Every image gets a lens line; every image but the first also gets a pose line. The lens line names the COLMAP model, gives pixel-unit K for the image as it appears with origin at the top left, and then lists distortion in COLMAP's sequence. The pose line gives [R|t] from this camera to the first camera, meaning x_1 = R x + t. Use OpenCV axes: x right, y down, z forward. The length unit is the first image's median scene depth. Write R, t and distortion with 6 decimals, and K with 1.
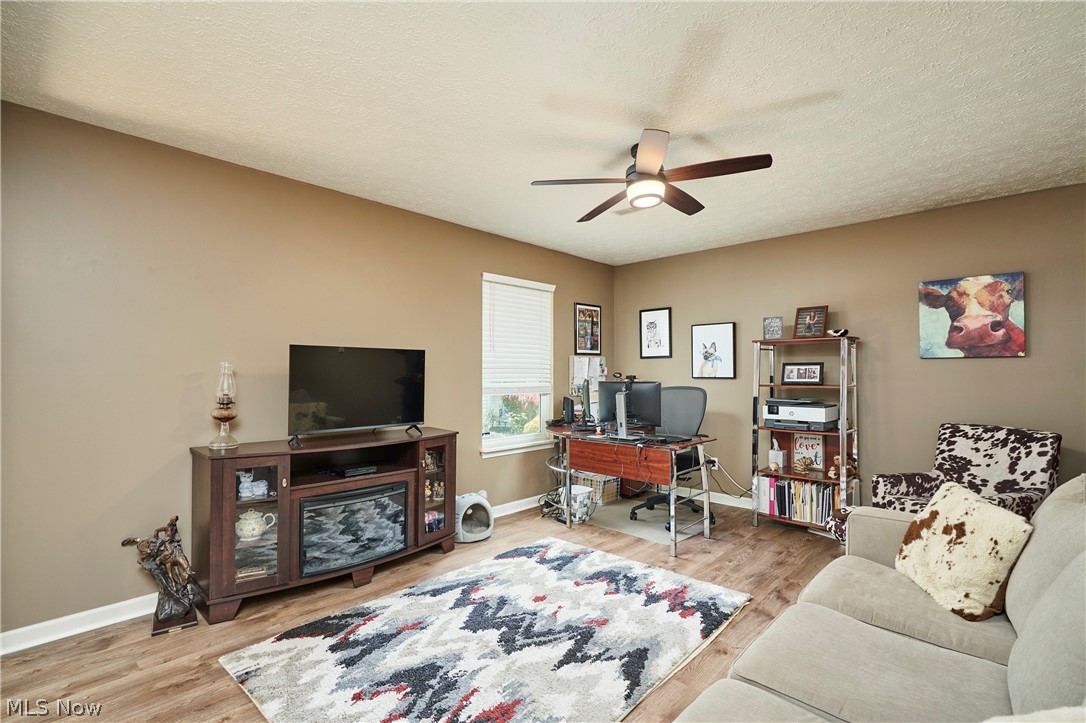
lens RADIAL K [[505.9, 0, 541.5], [0, 505.9, 361.5], [0, 0, 1]] dist [-0.001875, 0.000877]
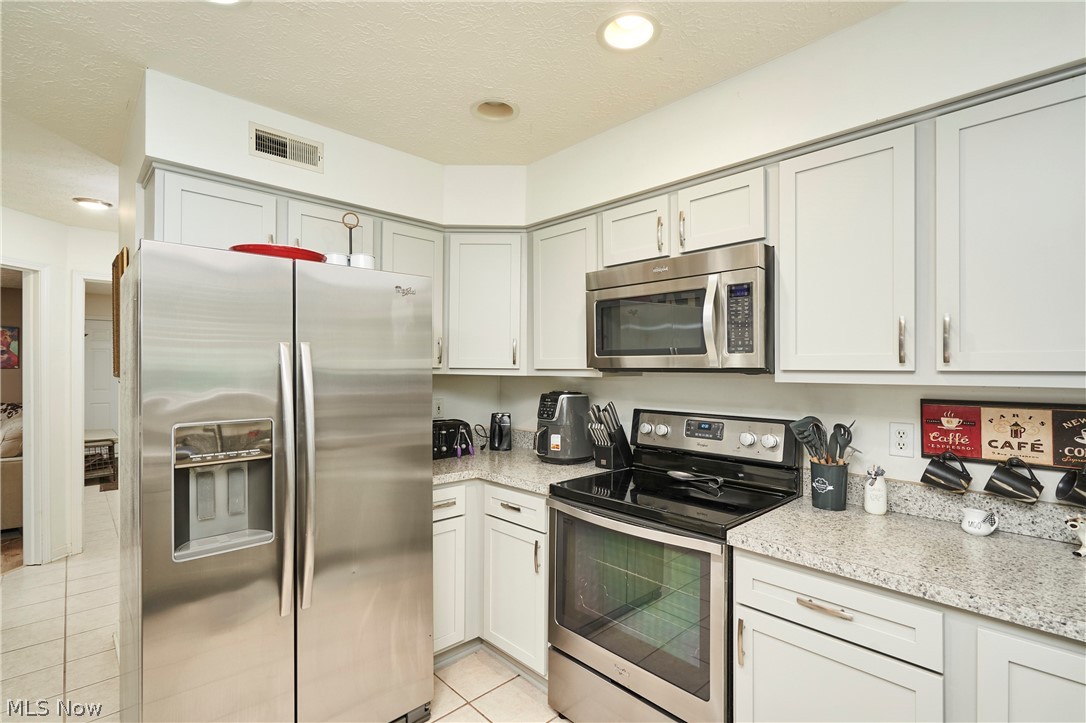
lens RADIAL K [[505.9, 0, 541.9], [0, 505.9, 366.2], [0, 0, 1]] dist [-0.001875, 0.000877]
pose [[0.057797, 0.002731, 0.998325, -0.969704], [-0.011681, 0.999930, -0.002059, -0.039108], [-0.998260, -0.011543, 0.057825, -1.241776]]
